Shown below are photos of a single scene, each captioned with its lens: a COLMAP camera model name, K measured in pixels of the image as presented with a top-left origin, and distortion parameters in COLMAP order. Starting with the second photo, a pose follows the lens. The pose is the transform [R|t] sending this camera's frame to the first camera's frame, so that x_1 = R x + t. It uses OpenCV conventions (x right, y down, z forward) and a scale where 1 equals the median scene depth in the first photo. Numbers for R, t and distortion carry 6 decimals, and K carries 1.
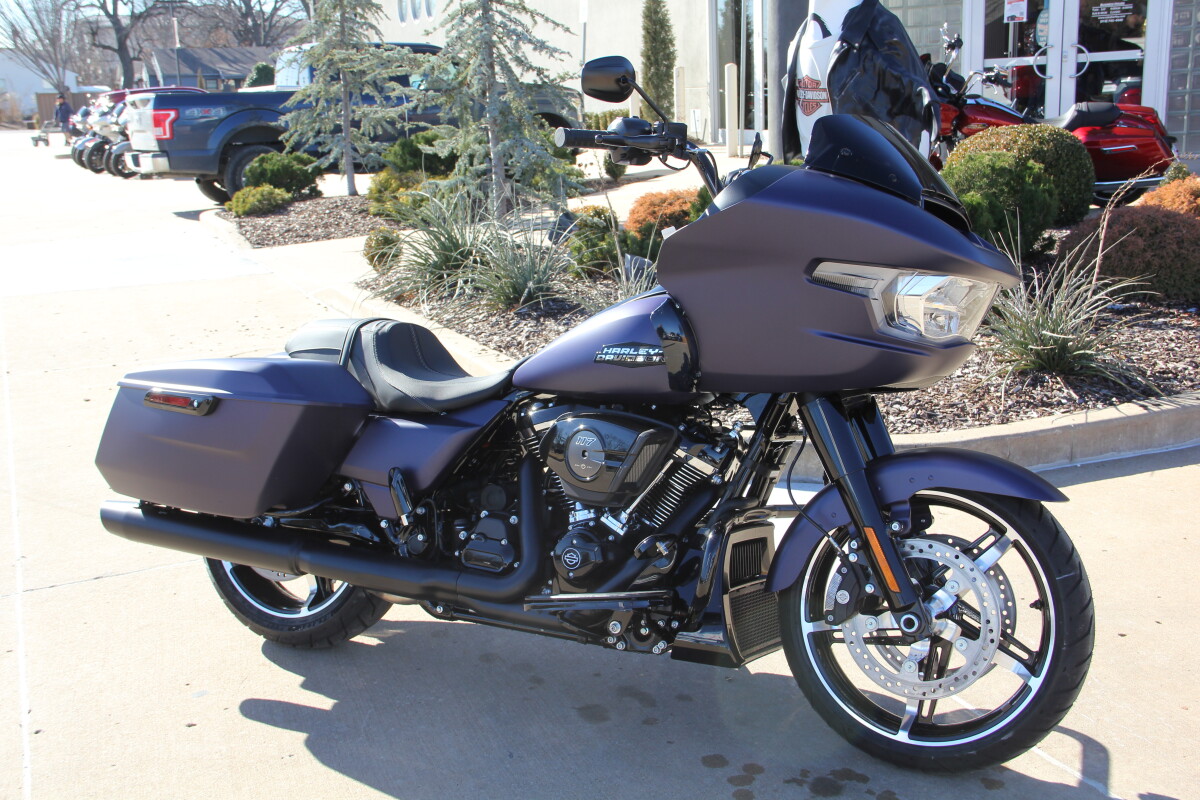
lens RADIAL K [[1387.9, 0, 601.3], [0, 1387.9, 397.6], [0, 0, 1]] dist [0.027075, 0.000000]
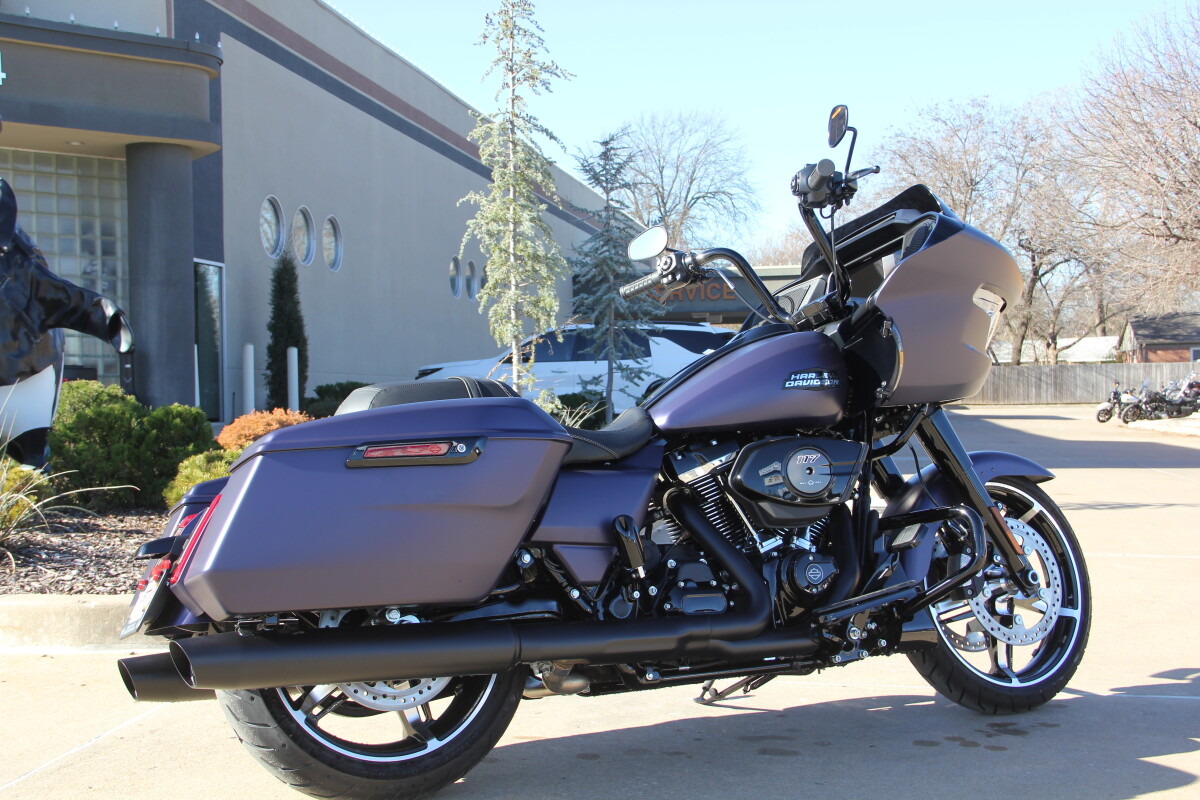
lens RADIAL K [[1456.9, 0, 601.7], [0, 1456.9, 409.1], [0, 0, 1]] dist [0.066364, 0.000000]
pose [[0.545988, 0.027901, 0.837328, -0.411035], [0.171424, 0.974579, -0.144253, 0.051209], [-0.820067, 0.222299, 0.527326, 0.217748]]
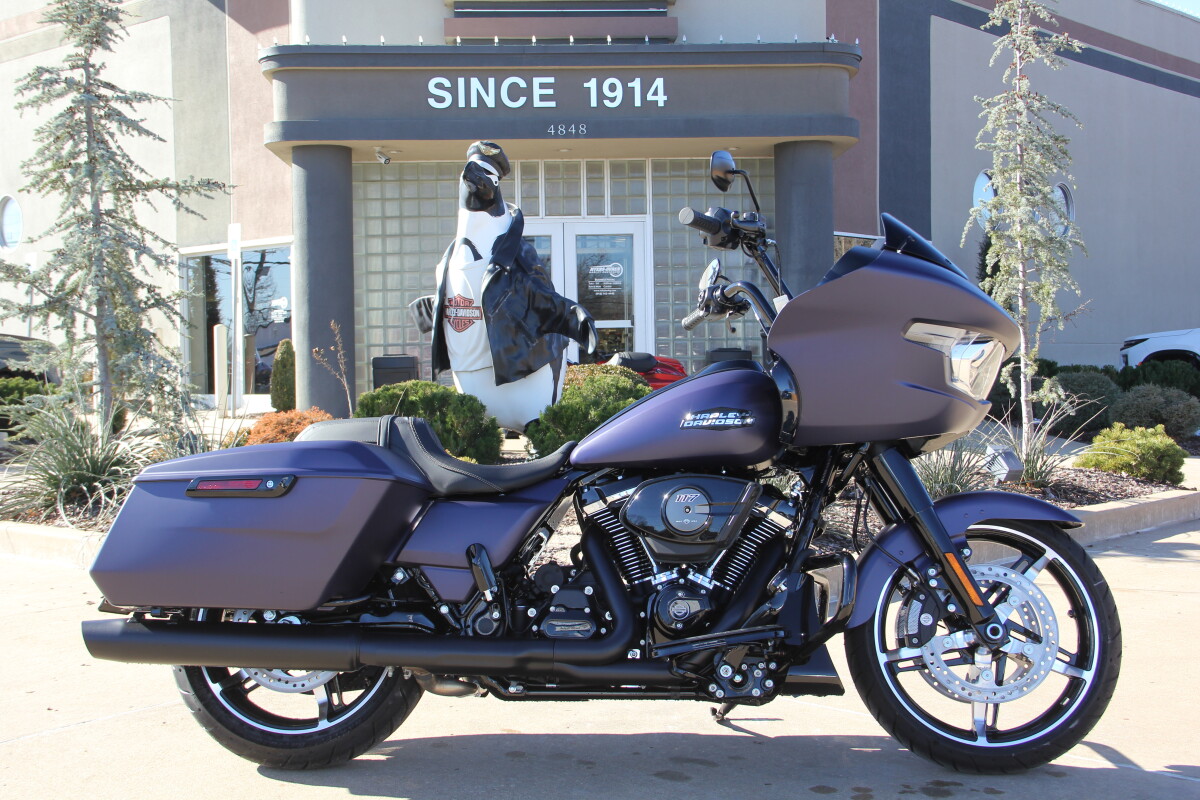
lens RADIAL K [[1435.6, 0, 596.0], [0, 1435.6, 395.1], [0, 0, 1]] dist [0.041582, 0.000000]
pose [[0.910557, 0.019633, 0.412917, -0.218253], [0.068282, 0.978008, -0.197075, 0.068200], [-0.407705, 0.207643, 0.889191, 0.006620]]
